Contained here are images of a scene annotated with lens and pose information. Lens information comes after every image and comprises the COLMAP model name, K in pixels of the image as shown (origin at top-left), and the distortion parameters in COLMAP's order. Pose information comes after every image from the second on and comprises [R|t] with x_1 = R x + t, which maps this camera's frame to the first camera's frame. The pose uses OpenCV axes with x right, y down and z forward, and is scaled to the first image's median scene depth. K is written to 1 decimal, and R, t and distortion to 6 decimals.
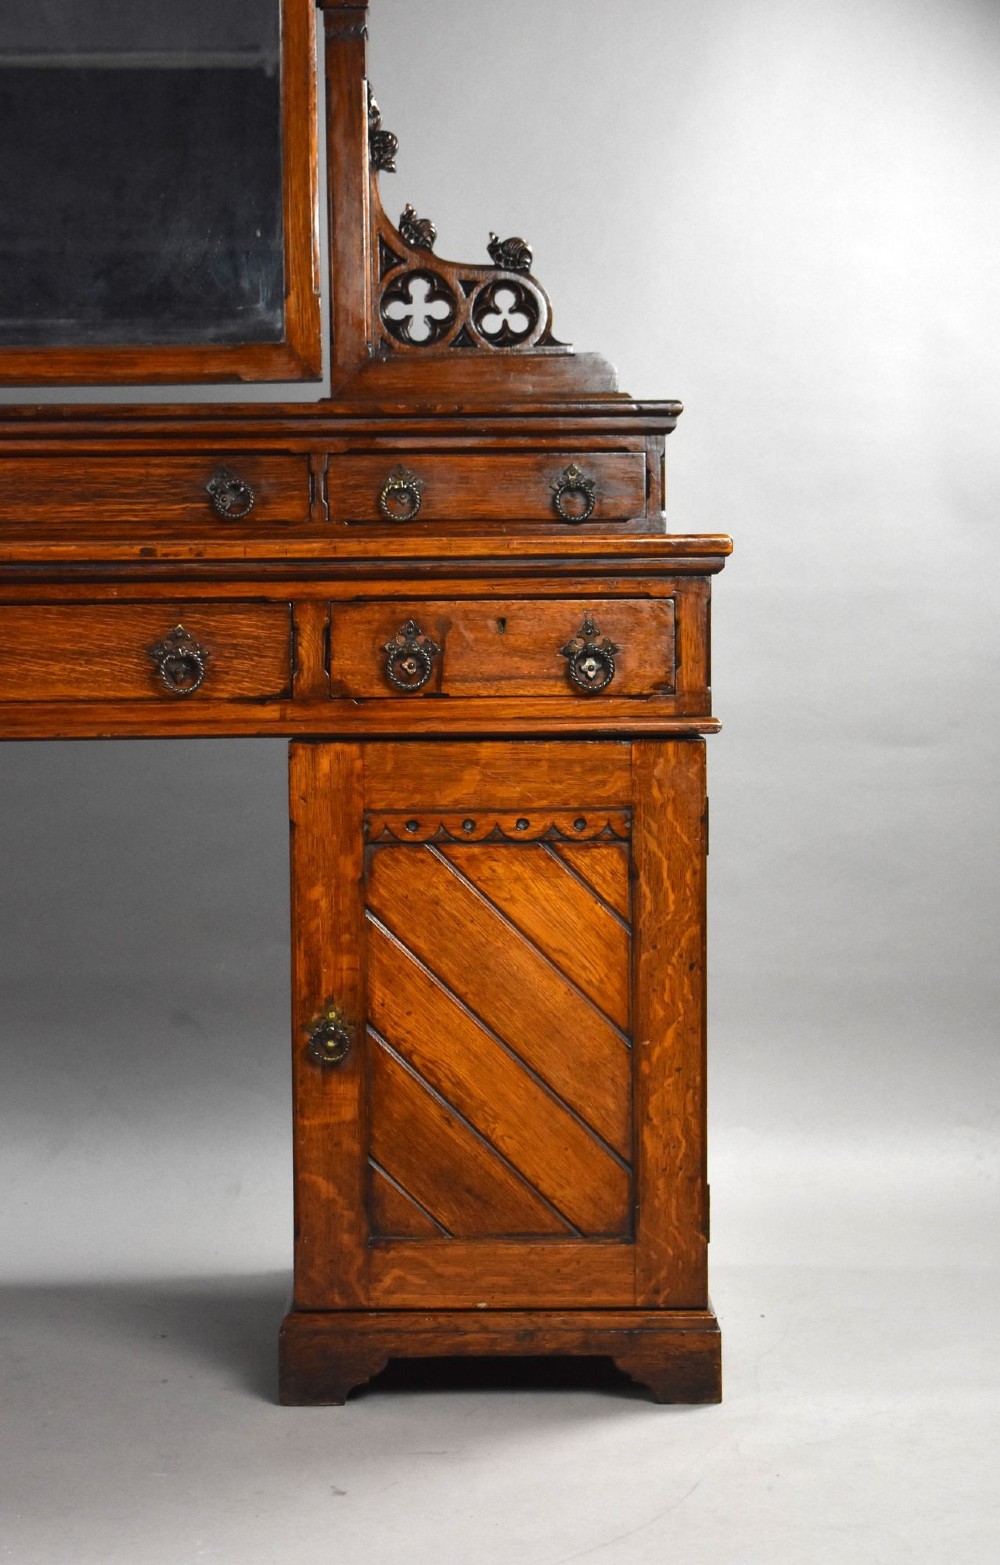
lens RADIAL K [[3456.8, 0, 500.0], [0, 3456.8, 782.5], [0, 0, 1]] dist [0.057659, 0.143770]
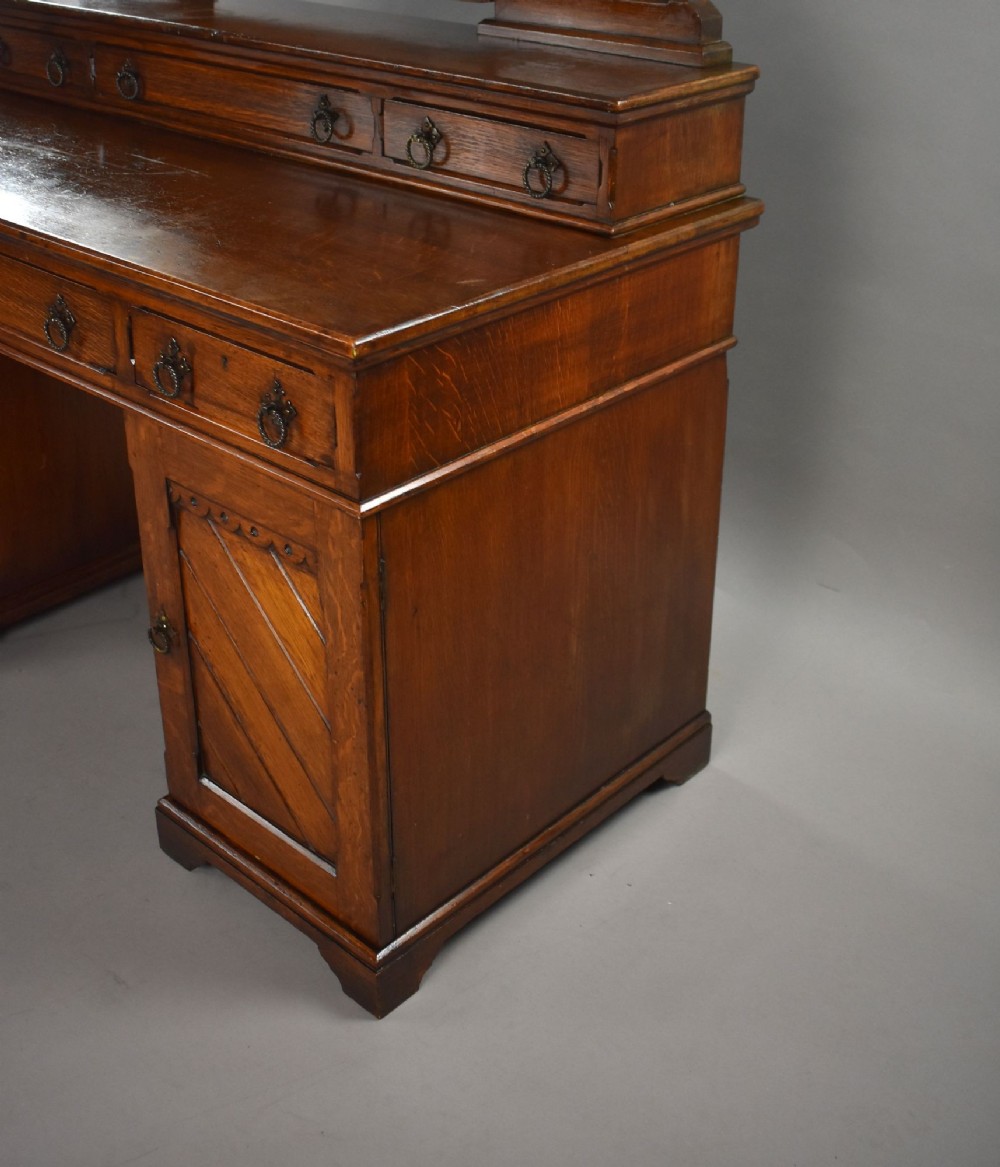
lens RADIAL K [[1457.2, 0, 498.4], [0, 1457.2, 432.2], [0, 0, 1]] dist [-0.053581, -0.018754]
pose [[0.735902, 0.285704, -0.613858, 0.341289], [-0.037411, 0.922387, 0.384452, -0.199703], [0.676054, -0.259954, 0.689474, 0.739465]]
